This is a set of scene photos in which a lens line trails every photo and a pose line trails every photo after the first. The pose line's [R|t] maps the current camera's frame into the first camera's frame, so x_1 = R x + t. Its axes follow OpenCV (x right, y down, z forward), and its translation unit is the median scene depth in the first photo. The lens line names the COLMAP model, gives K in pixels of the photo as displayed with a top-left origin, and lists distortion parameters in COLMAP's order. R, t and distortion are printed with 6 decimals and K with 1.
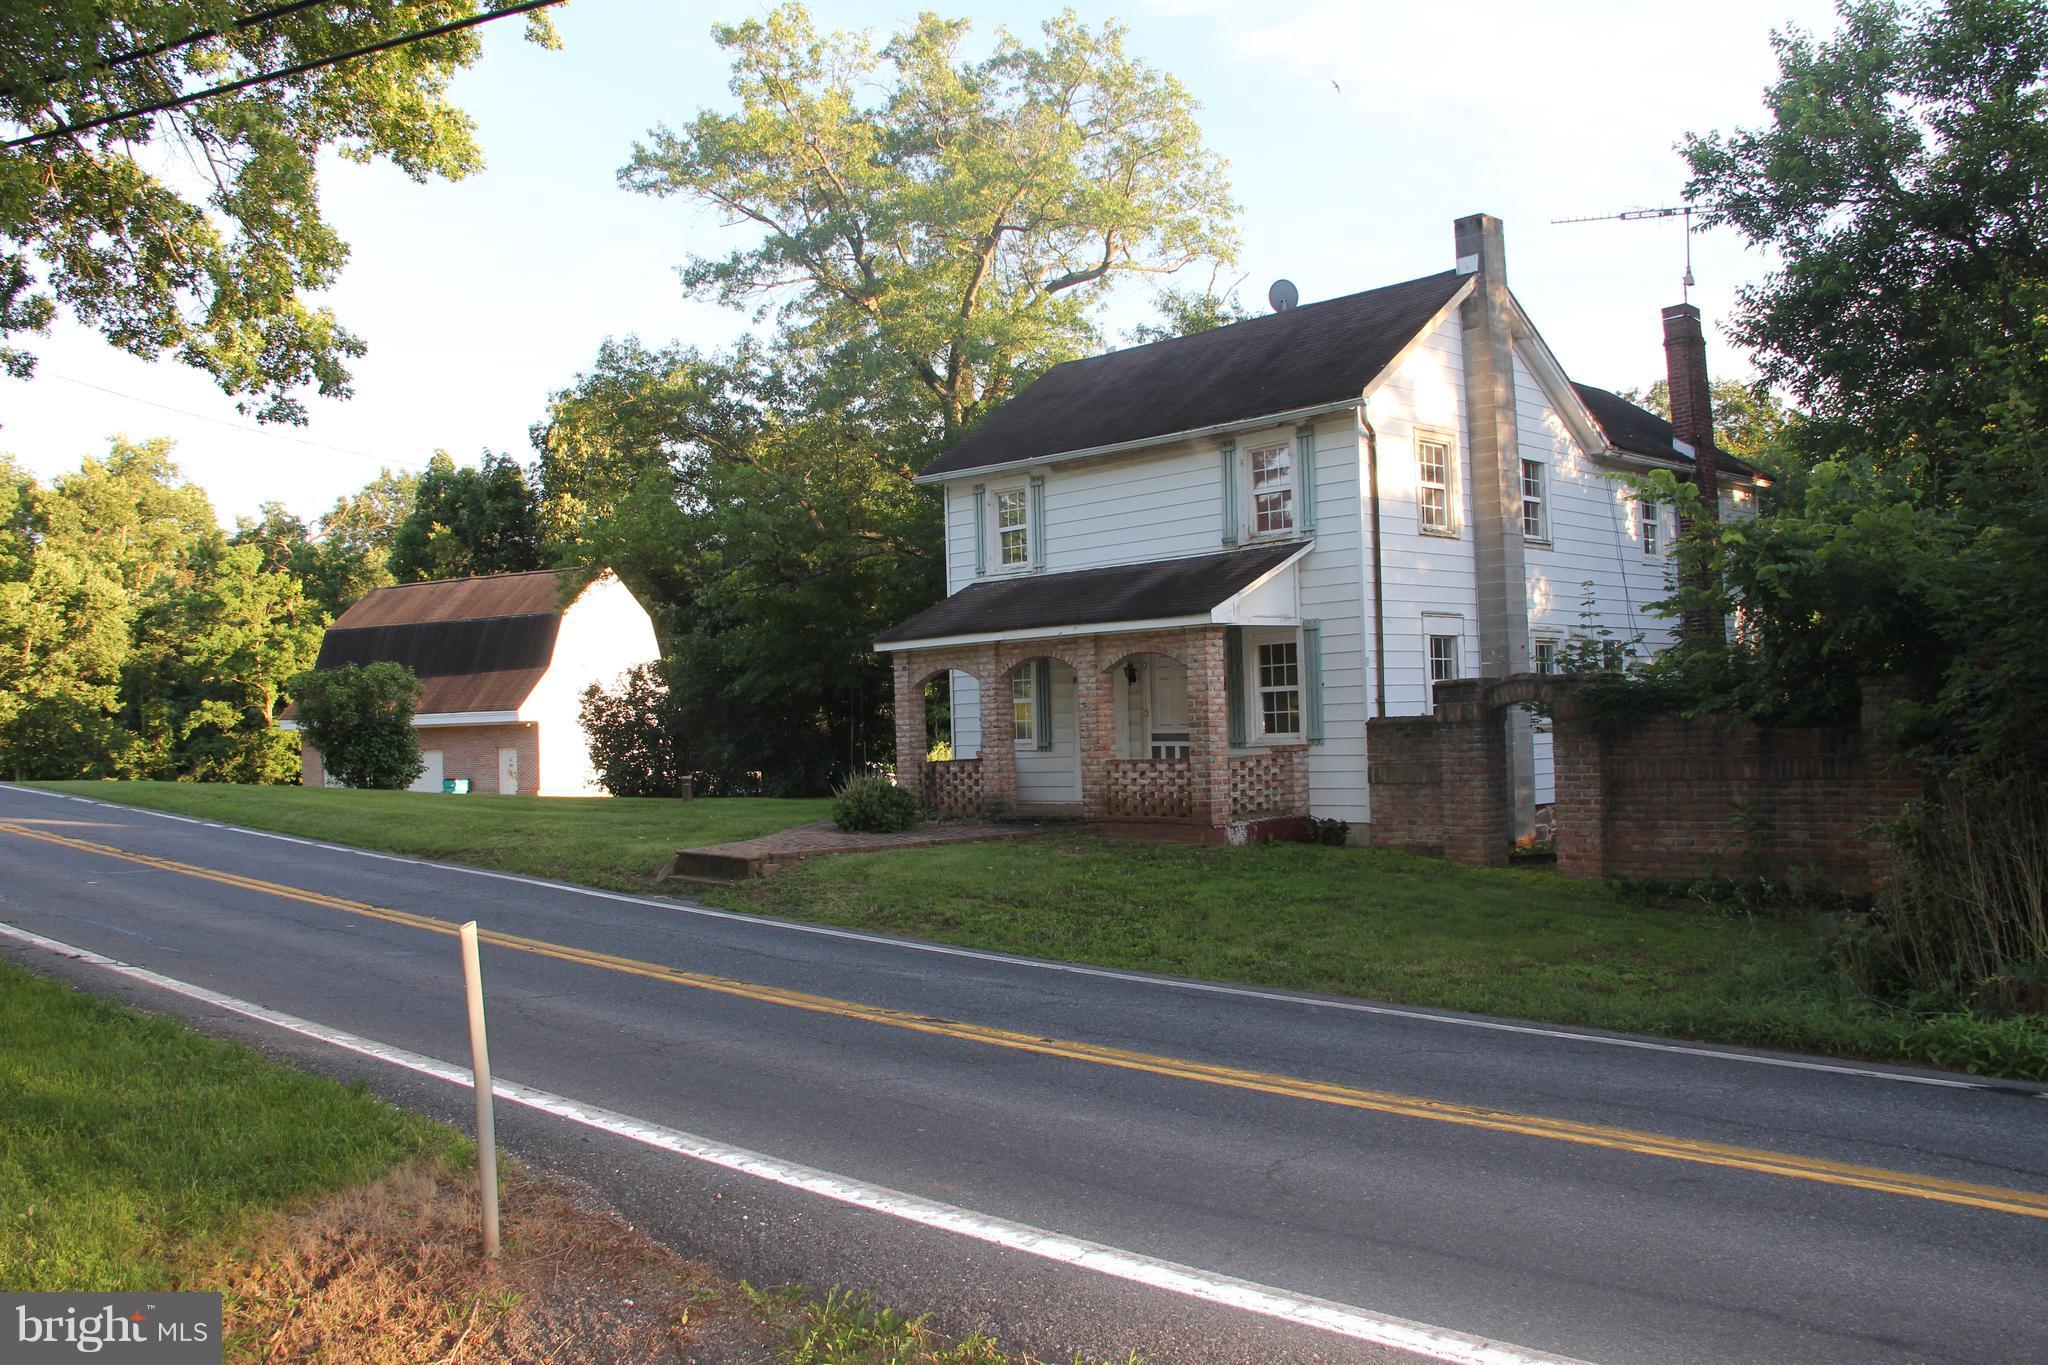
lens RADIAL K [[1696.9, 0, 1024.0], [0, 1696.9, 682.5], [0, 0, 1]] dist [-0.178223, 0.148650]
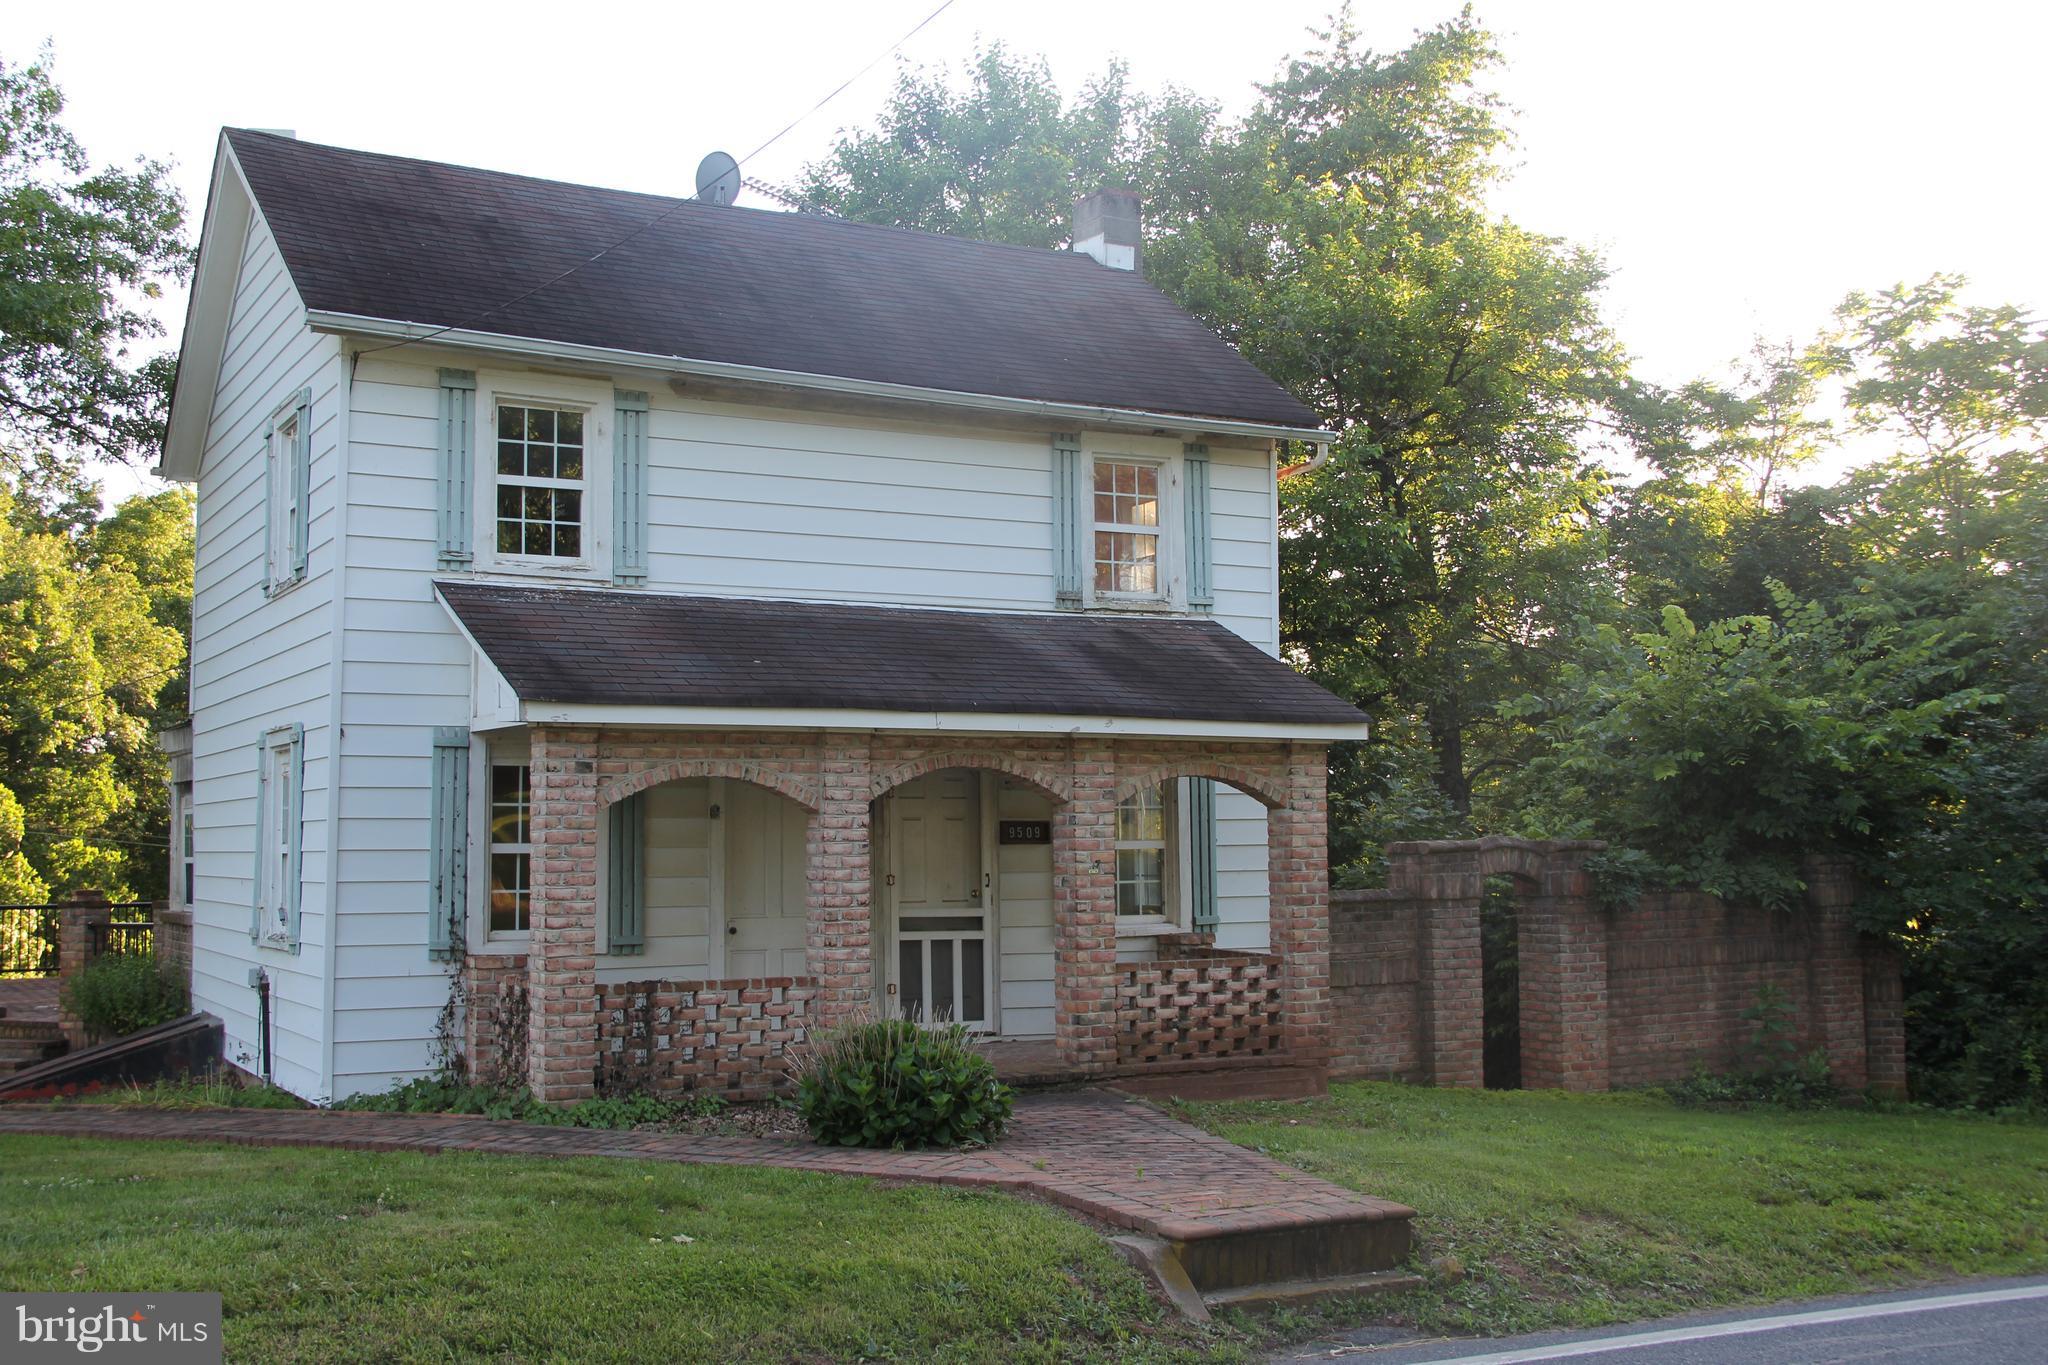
lens RADIAL K [[2142.7, 0, 1024.0], [0, 2142.7, 682.5], [0, 0, 1]] dist [-0.080986, 0.180500]
pose [[0.245549, 0.103501, 0.963843, -0.640054], [-0.024353, 0.994629, -0.100602, 0.025053], [-0.969078, 0.001230, 0.246751, 0.853729]]
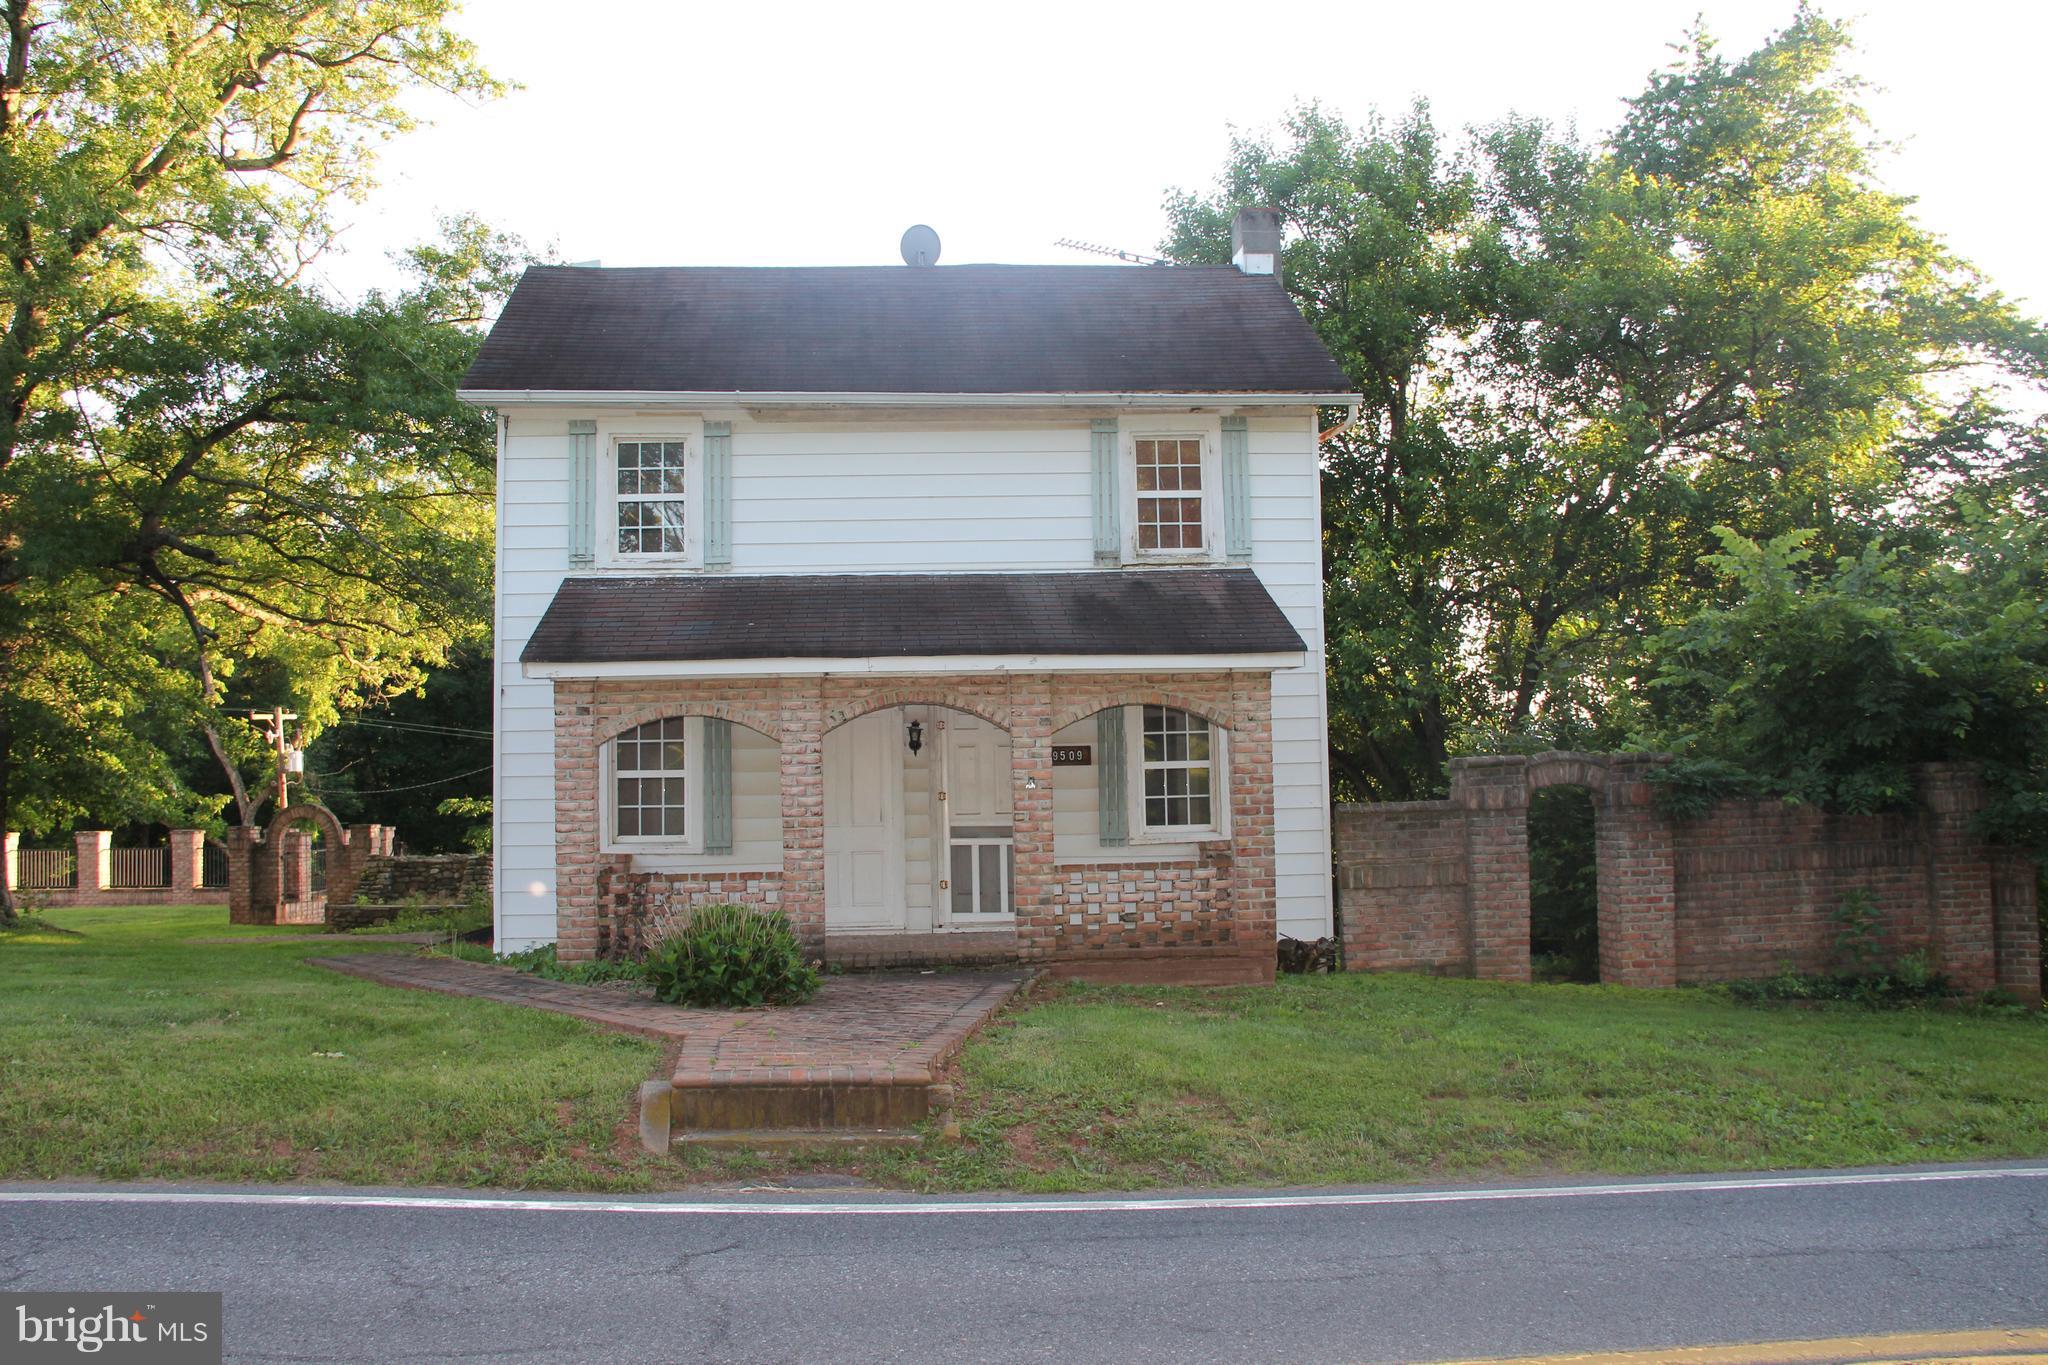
lens RADIAL K [[1696.9, 0, 1024.0], [0, 1696.9, 682.5], [0, 0, 1]] dist [-0.178223, 0.148650]
pose [[0.627806, 0.068696, 0.775333, -0.467740], [-0.019032, 0.997155, -0.072939, 0.023211], [-0.778137, 0.031036, 0.627327, 0.598340]]
